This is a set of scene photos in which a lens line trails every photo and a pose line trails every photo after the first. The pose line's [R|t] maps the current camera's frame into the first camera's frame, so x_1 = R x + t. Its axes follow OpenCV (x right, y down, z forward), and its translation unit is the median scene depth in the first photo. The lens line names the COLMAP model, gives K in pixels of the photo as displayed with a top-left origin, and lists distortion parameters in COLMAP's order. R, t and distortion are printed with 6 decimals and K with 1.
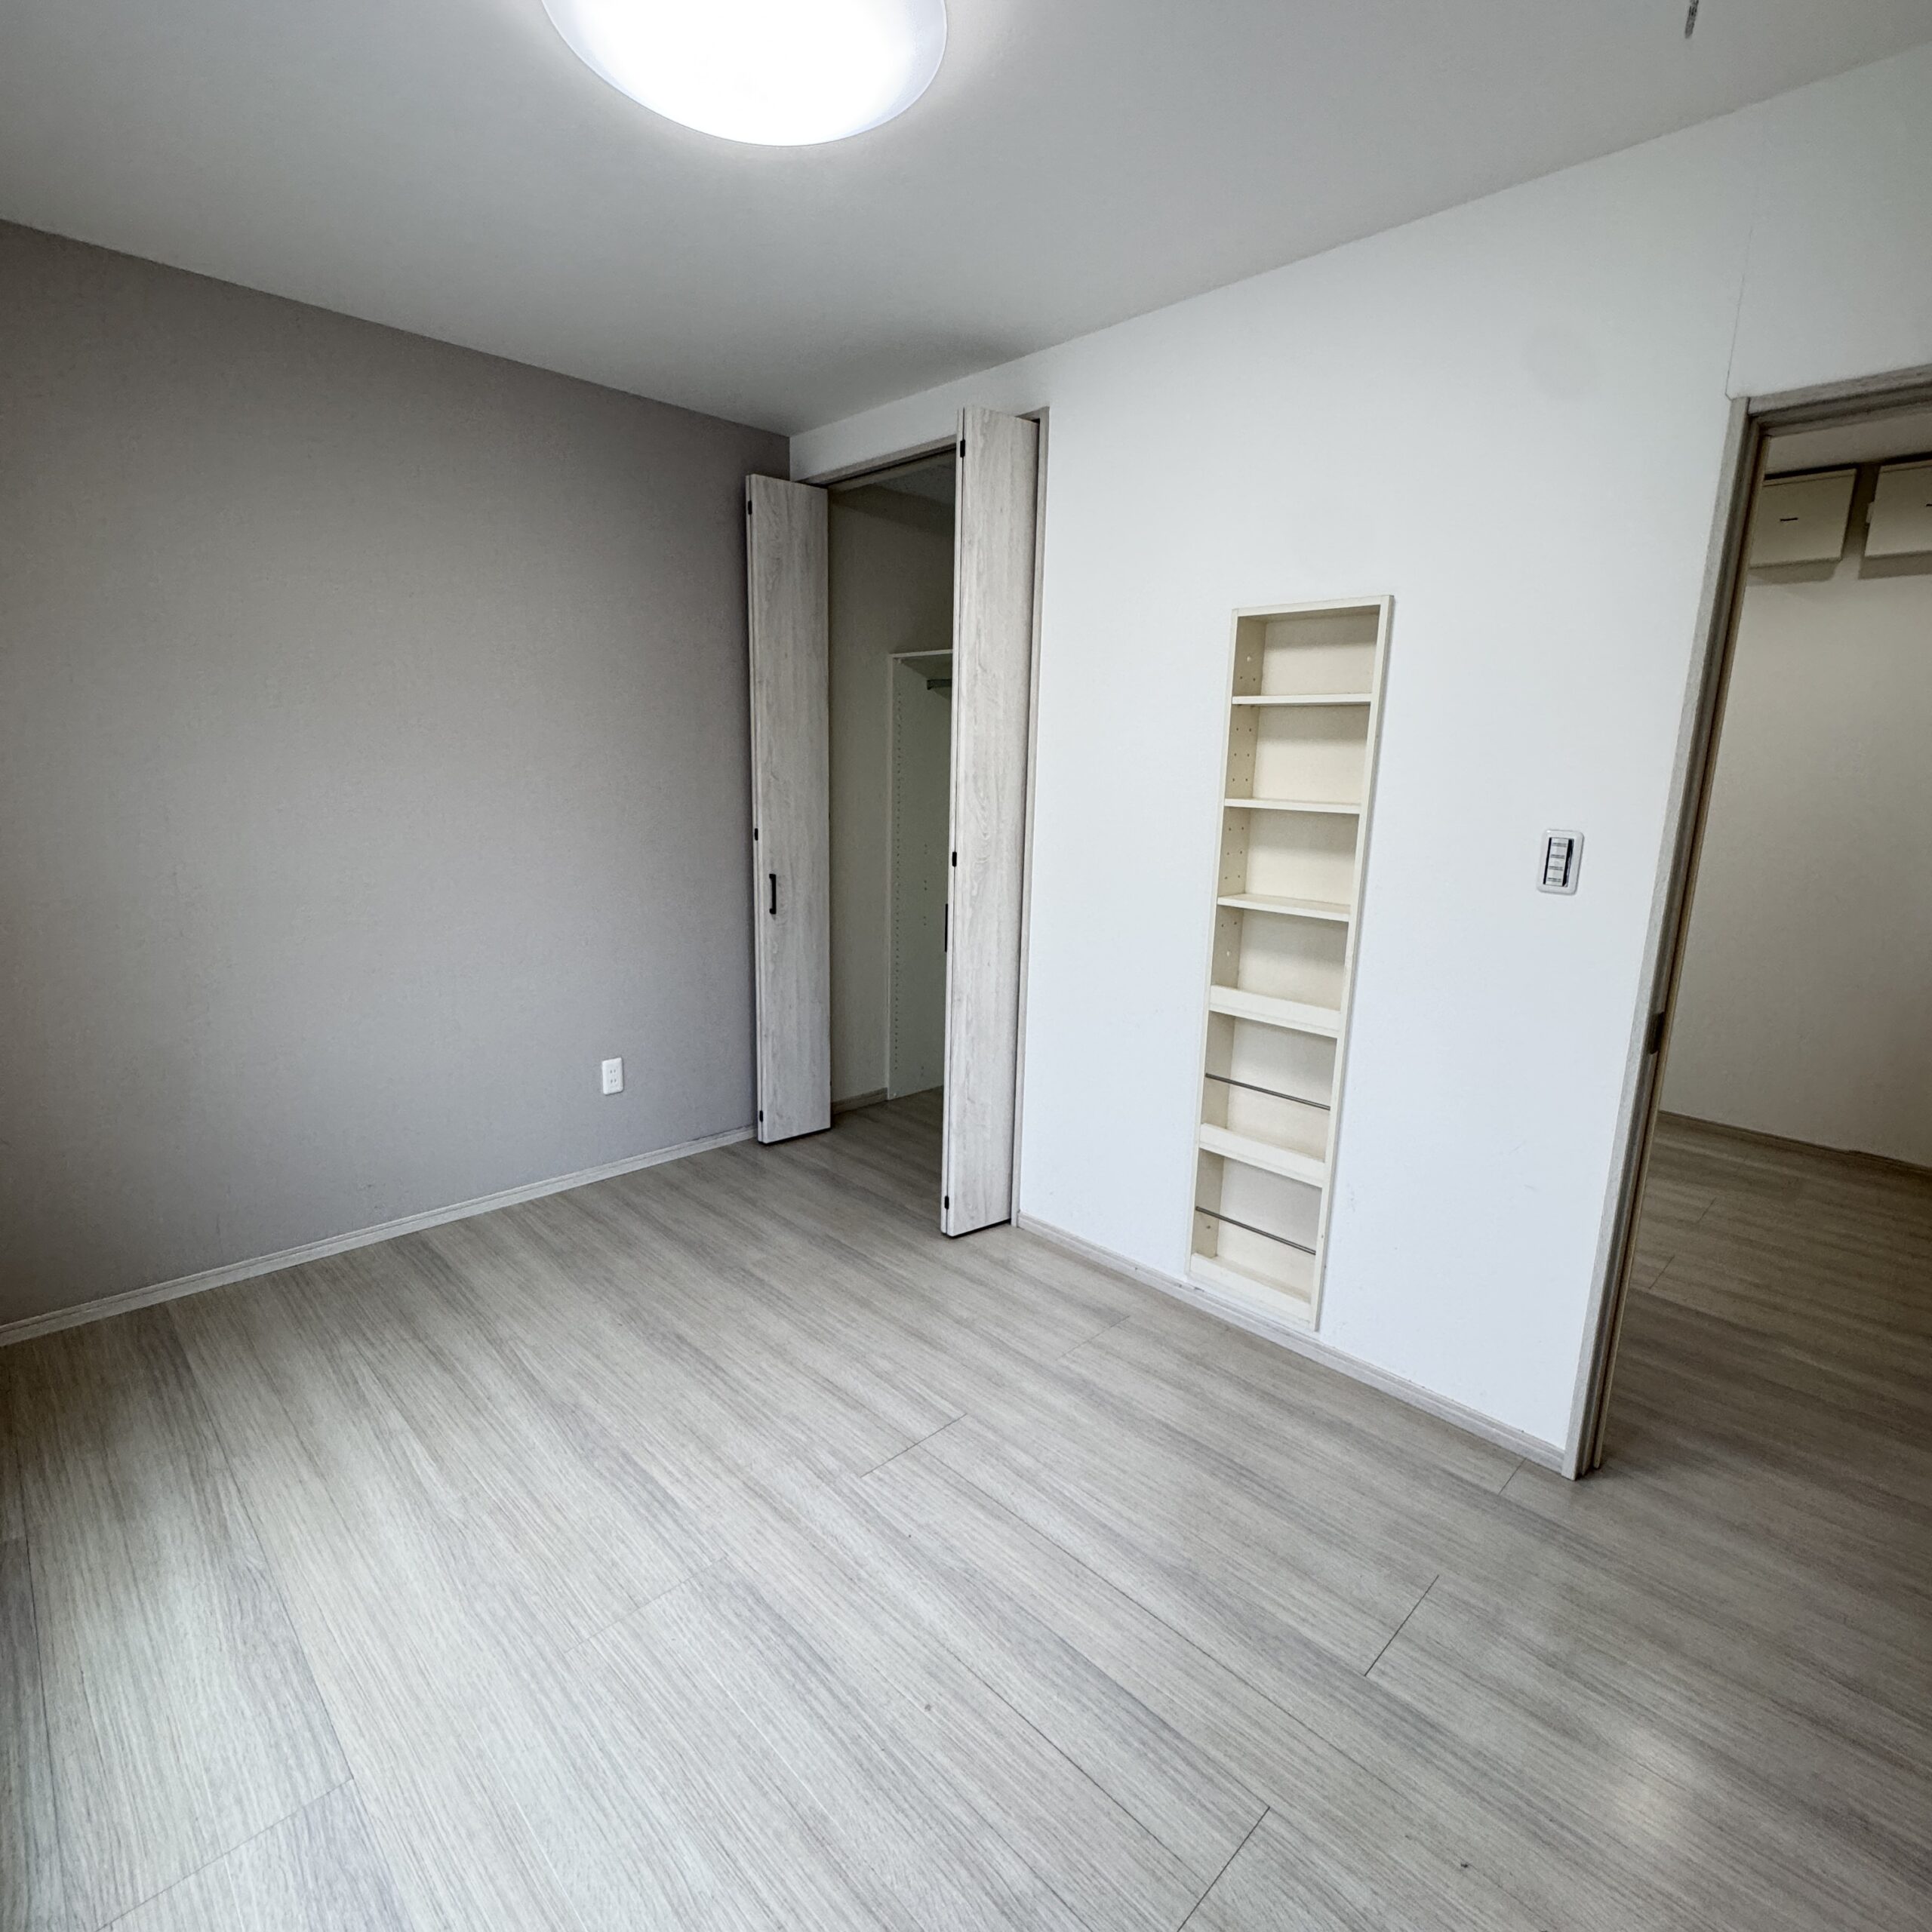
lens RADIAL K [[1024.2, 0, 965.8], [0, 1024.2, 970.1], [0, 0, 1]] dist [-0.000186, -0.000854]
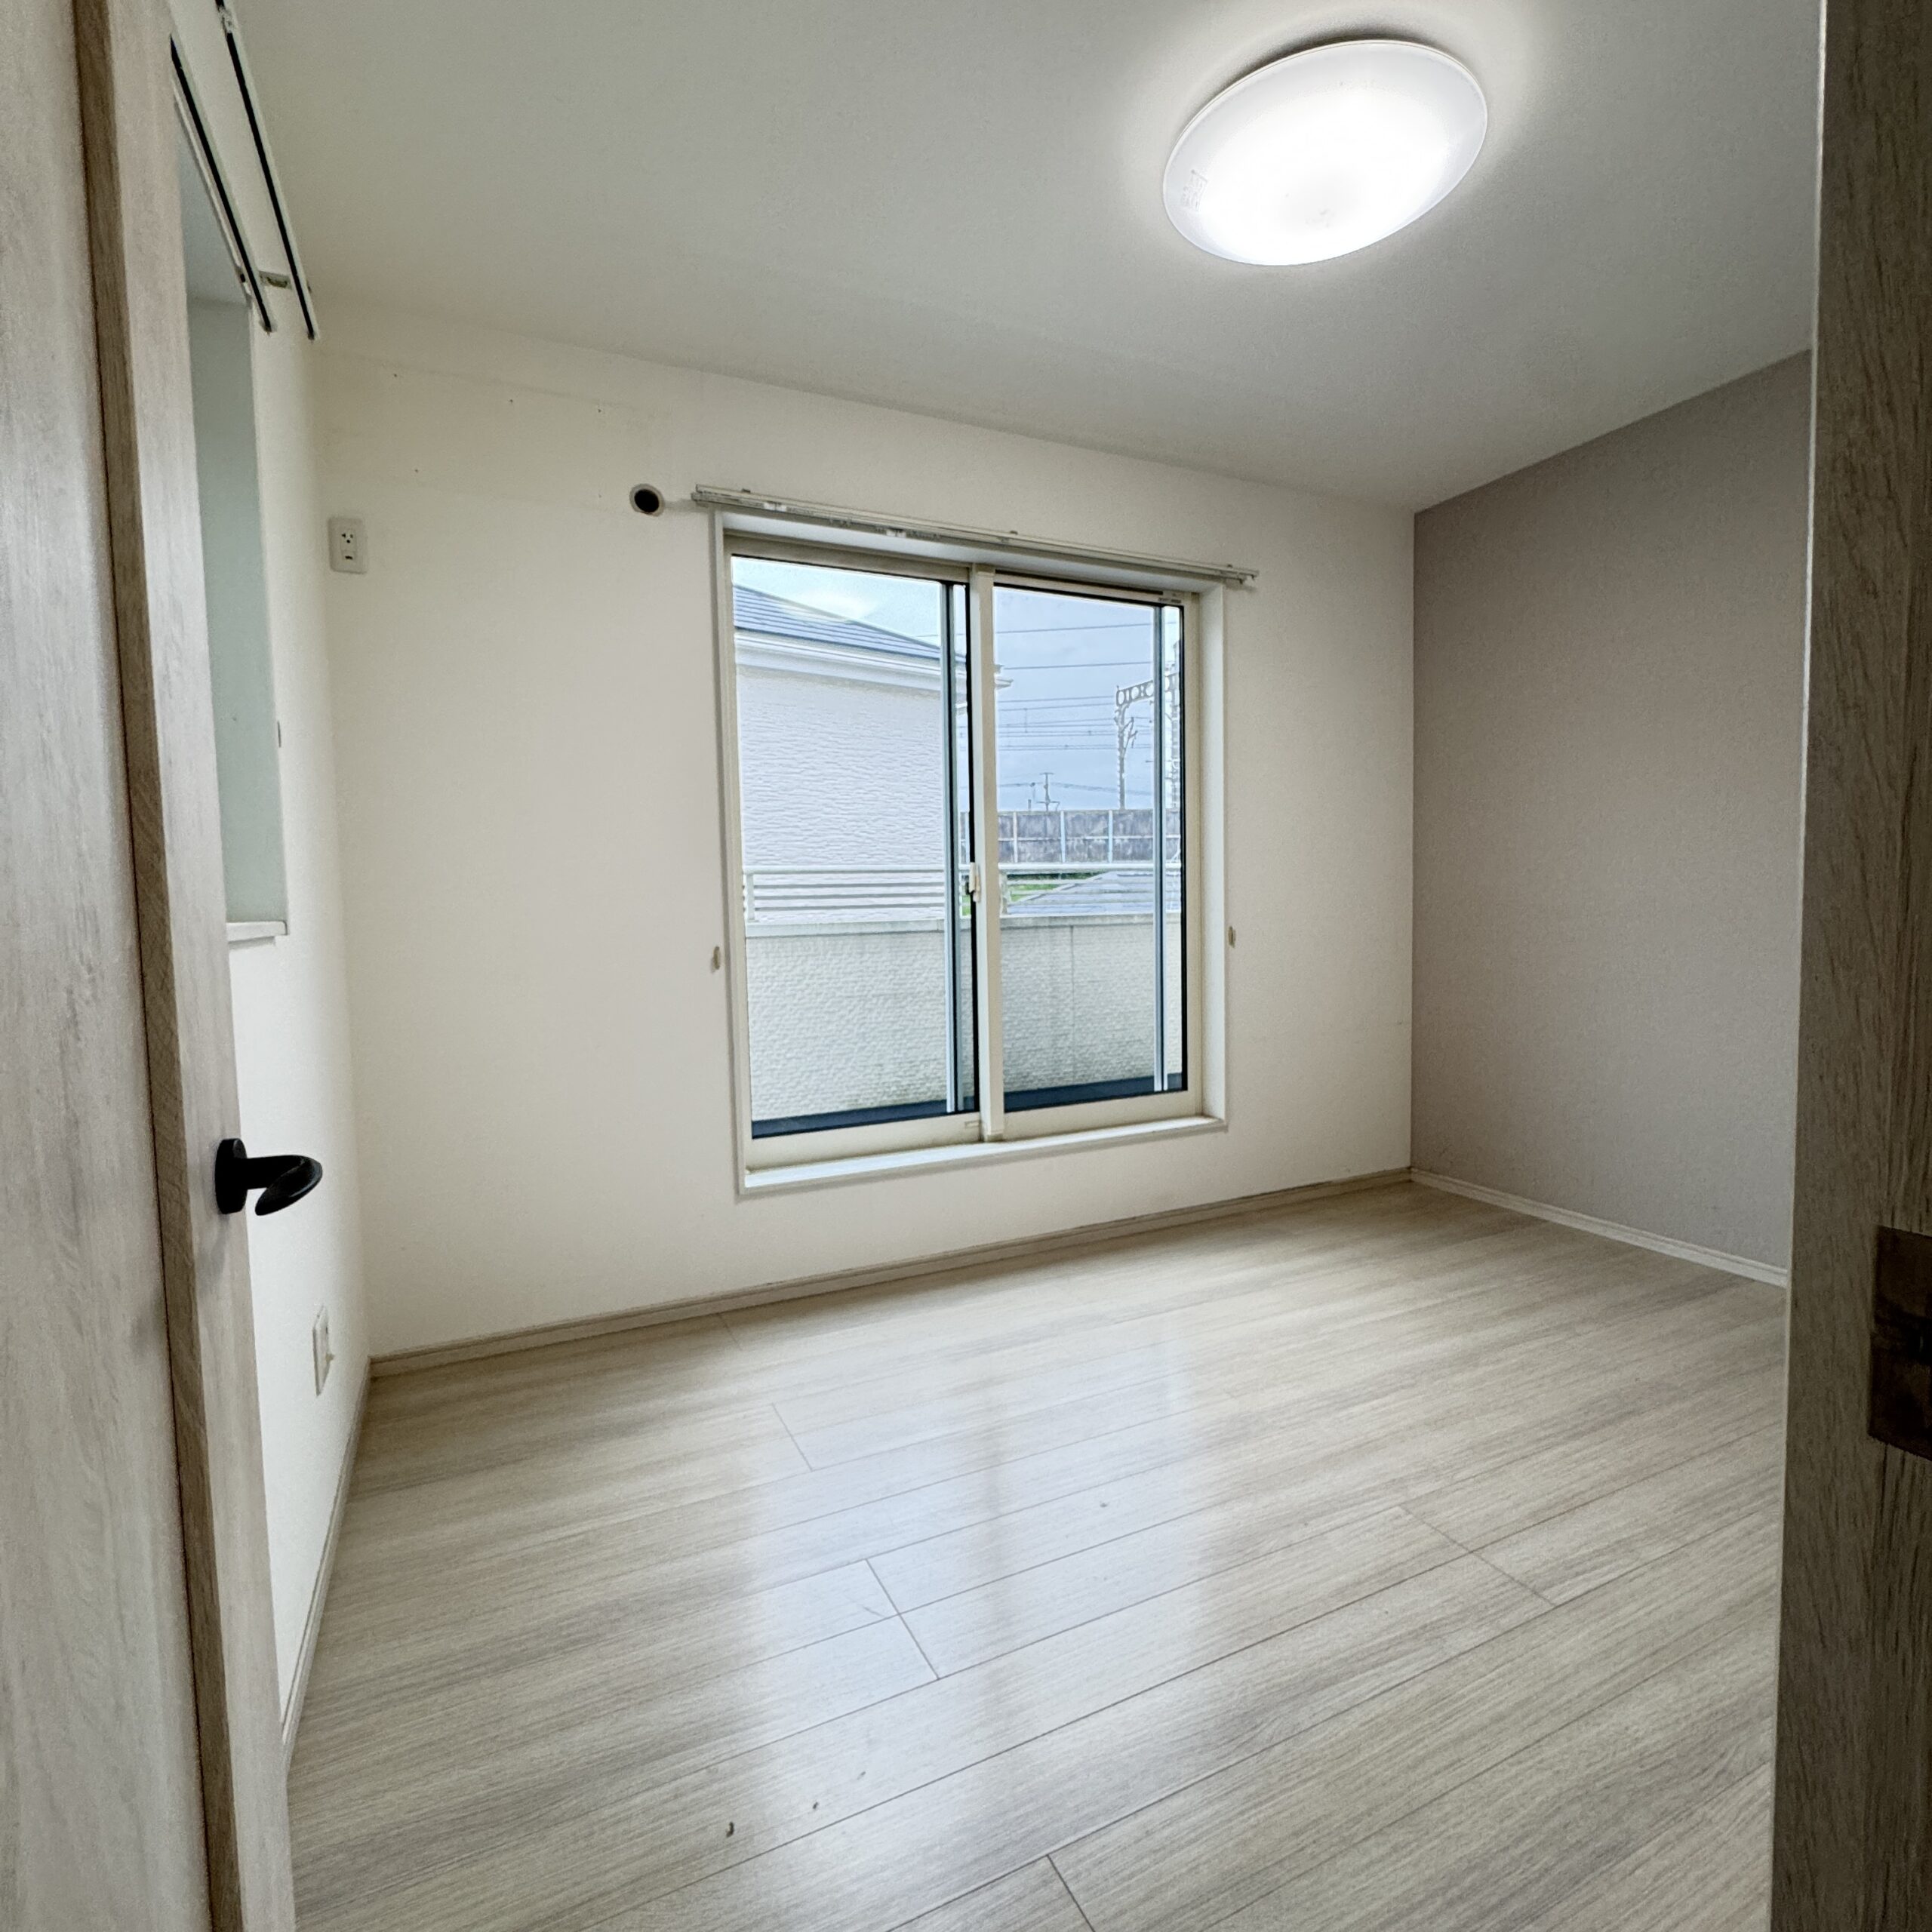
lens RADIAL K [[1024.2, 0, 964.4], [0, 1024.2, 952.7], [0, 0, 1]] dist [-0.000186, -0.000854]
pose [[-0.316201, 0.035252, -0.948037, 0.755509], [-0.185350, 0.977756, 0.098178, 0.004546], [0.930410, 0.206762, -0.302633, 0.727320]]
